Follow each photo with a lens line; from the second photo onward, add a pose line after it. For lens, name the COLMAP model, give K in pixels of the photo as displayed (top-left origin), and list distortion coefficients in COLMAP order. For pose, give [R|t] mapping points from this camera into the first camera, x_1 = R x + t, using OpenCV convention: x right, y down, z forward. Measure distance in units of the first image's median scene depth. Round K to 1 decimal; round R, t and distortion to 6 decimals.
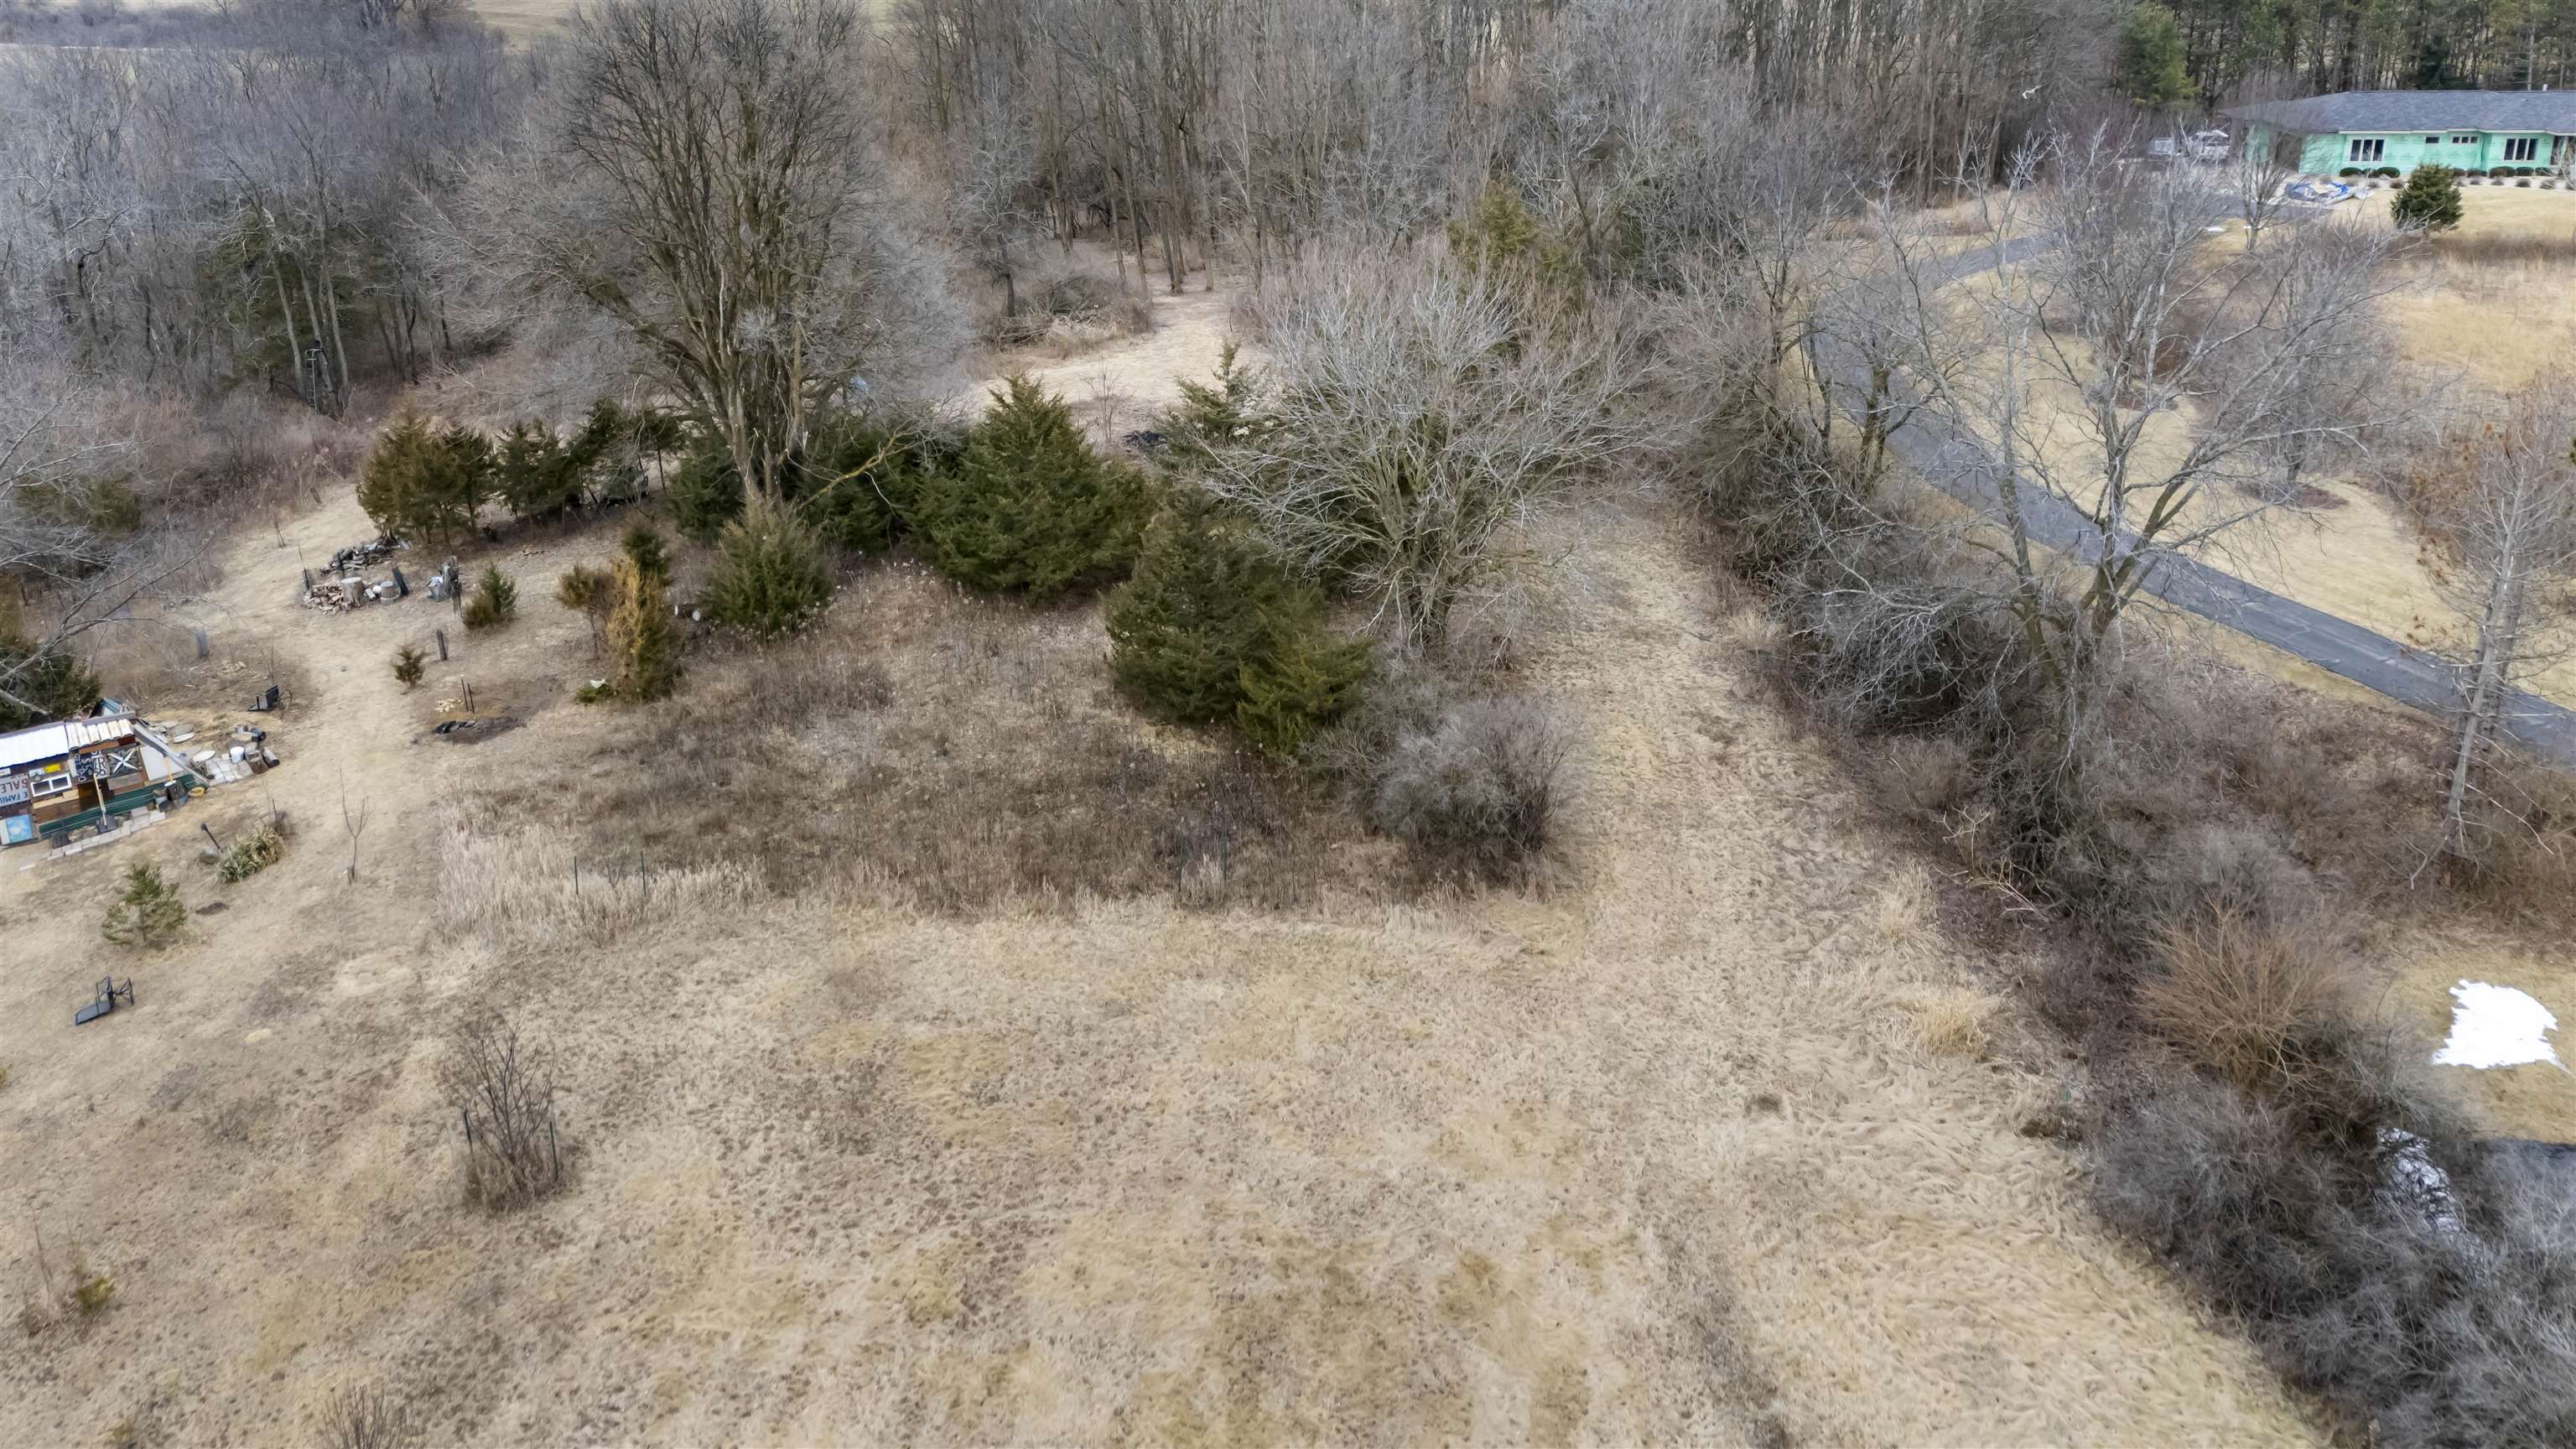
lens RADIAL K [[1960.4, 0, 1299.7], [0, 1960.4, 557.5], [0, 0, 1]] dist [0.062507, -0.041771]
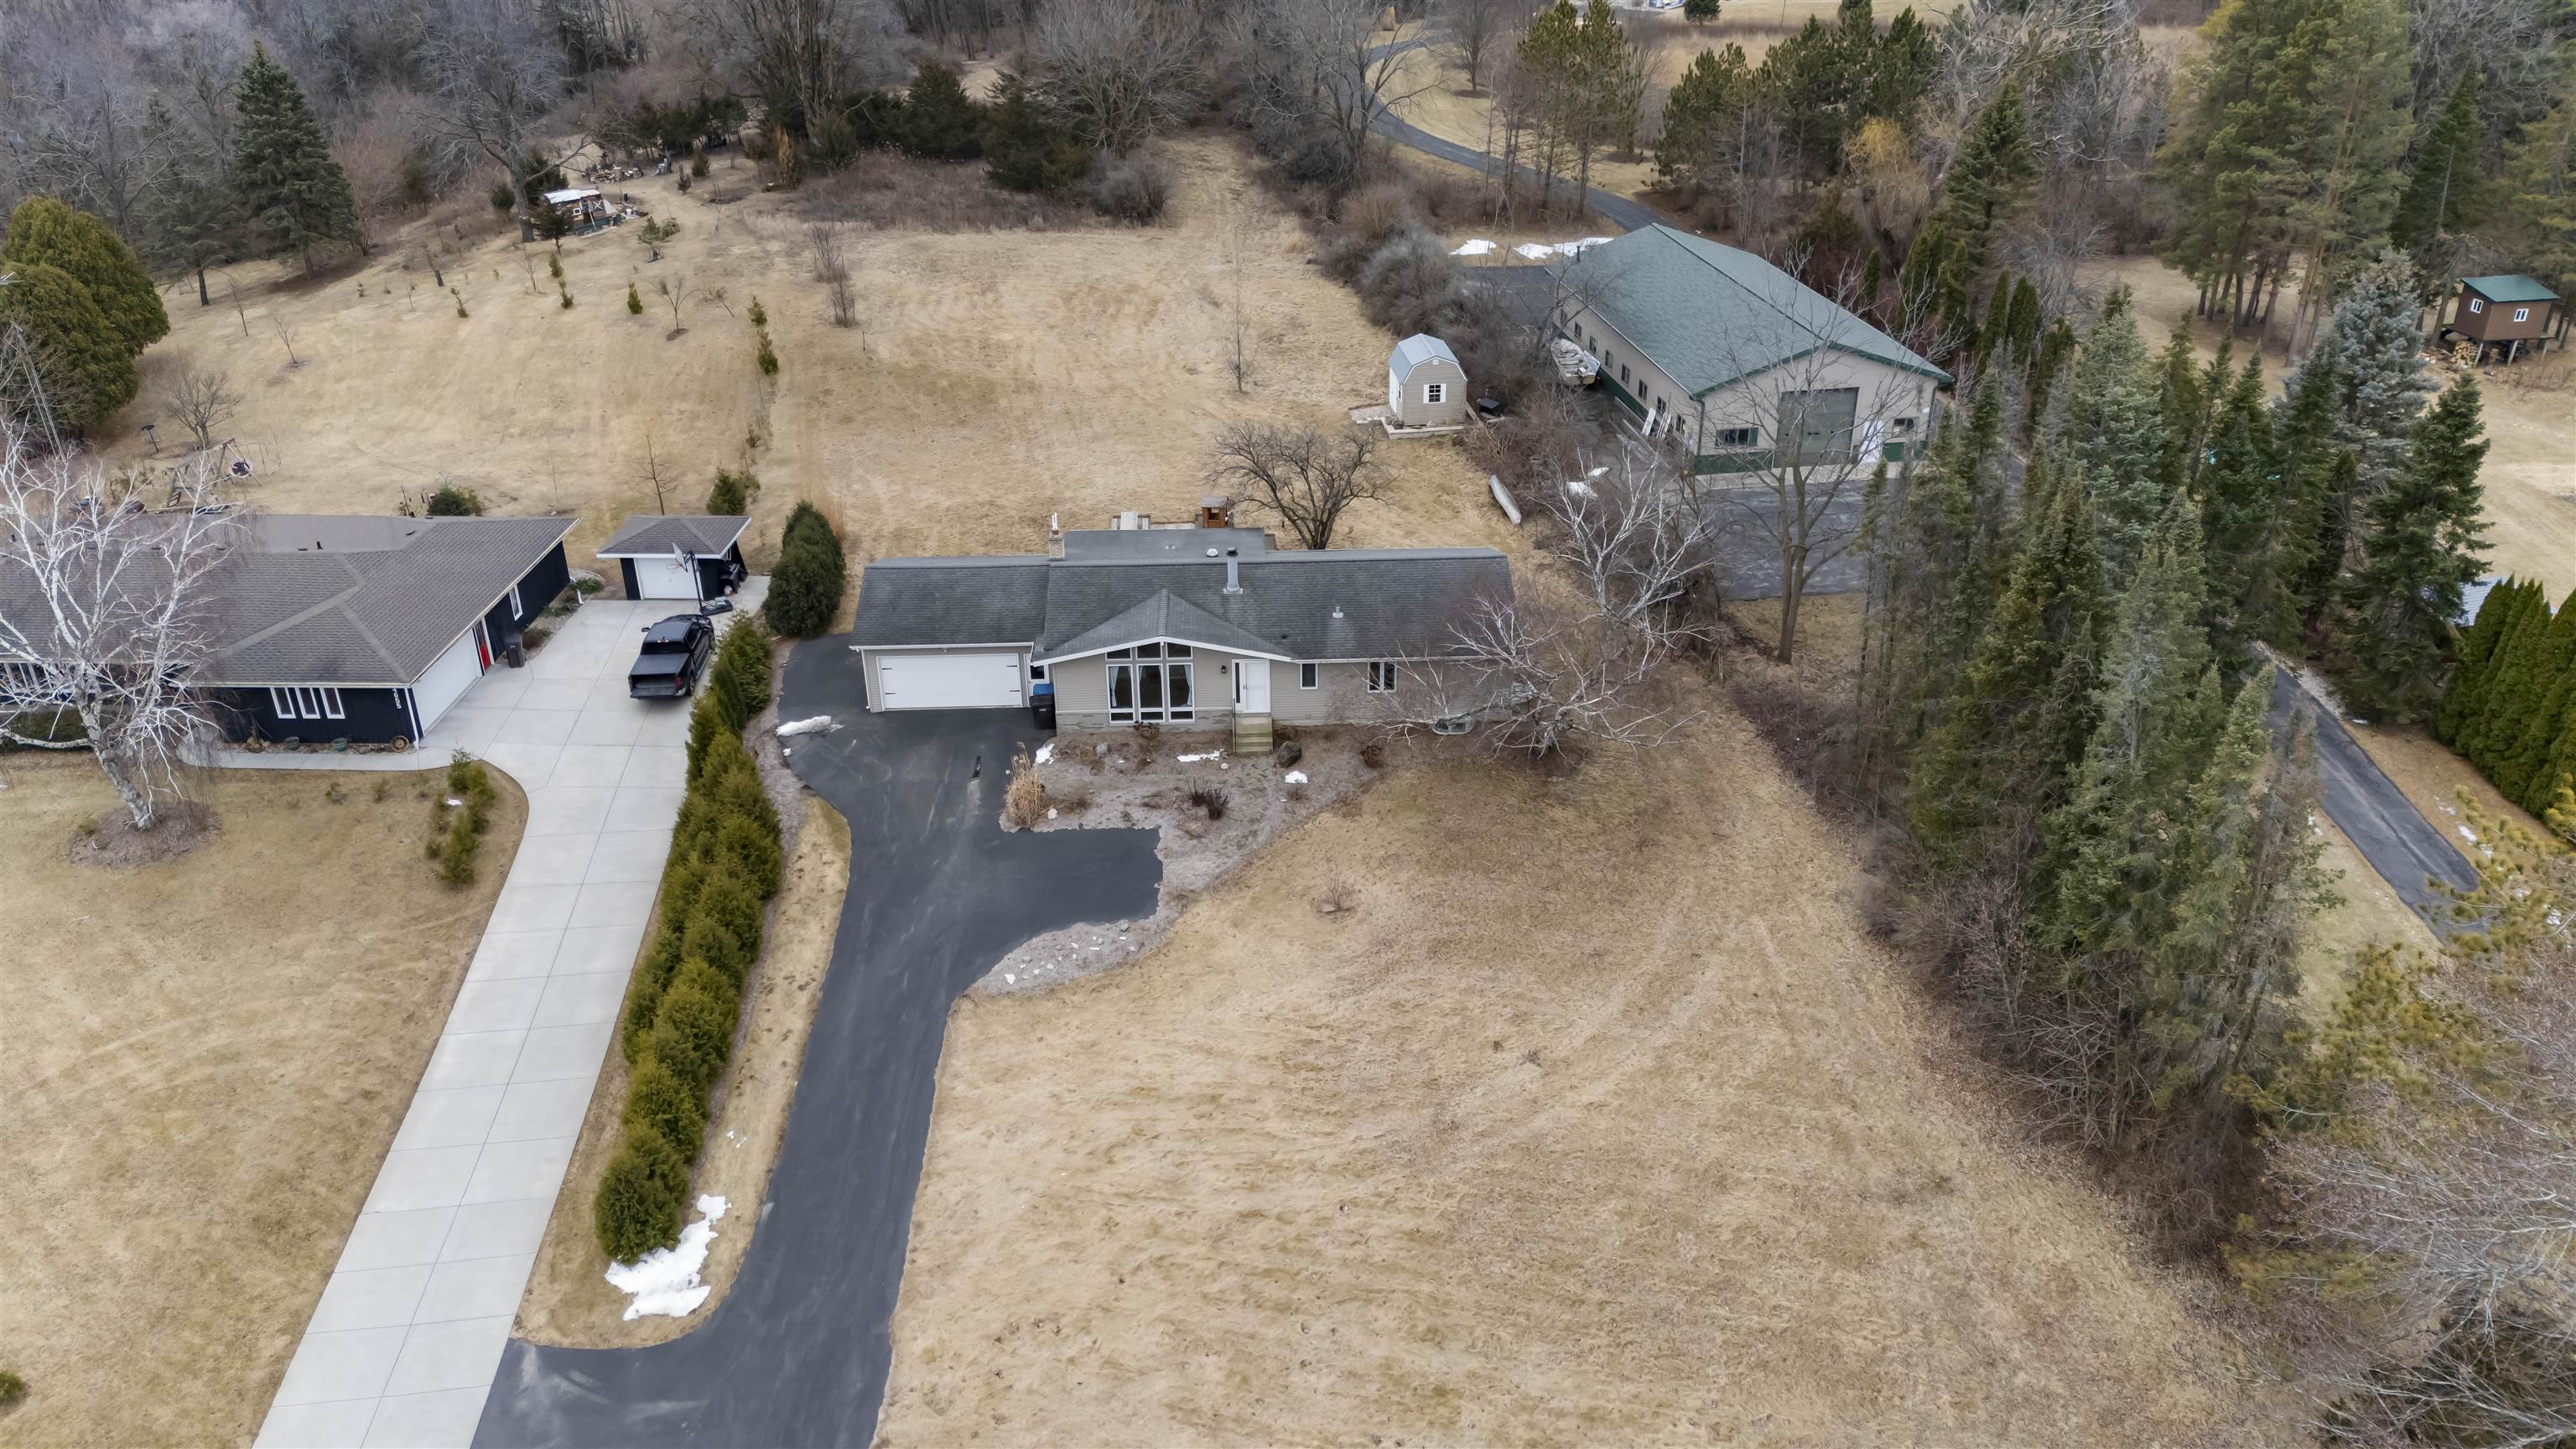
lens RADIAL K [[1918.5, 0, 1288.0], [0, 1918.5, 724.5], [0, 0, 1]] dist [0.031750, -0.009903]
pose [[0.990986, -0.056932, 0.121268, -0.061774], [0.039181, 0.988798, 0.144029, 0.450247], [-0.128109, -0.137979, 0.982115, -1.653870]]
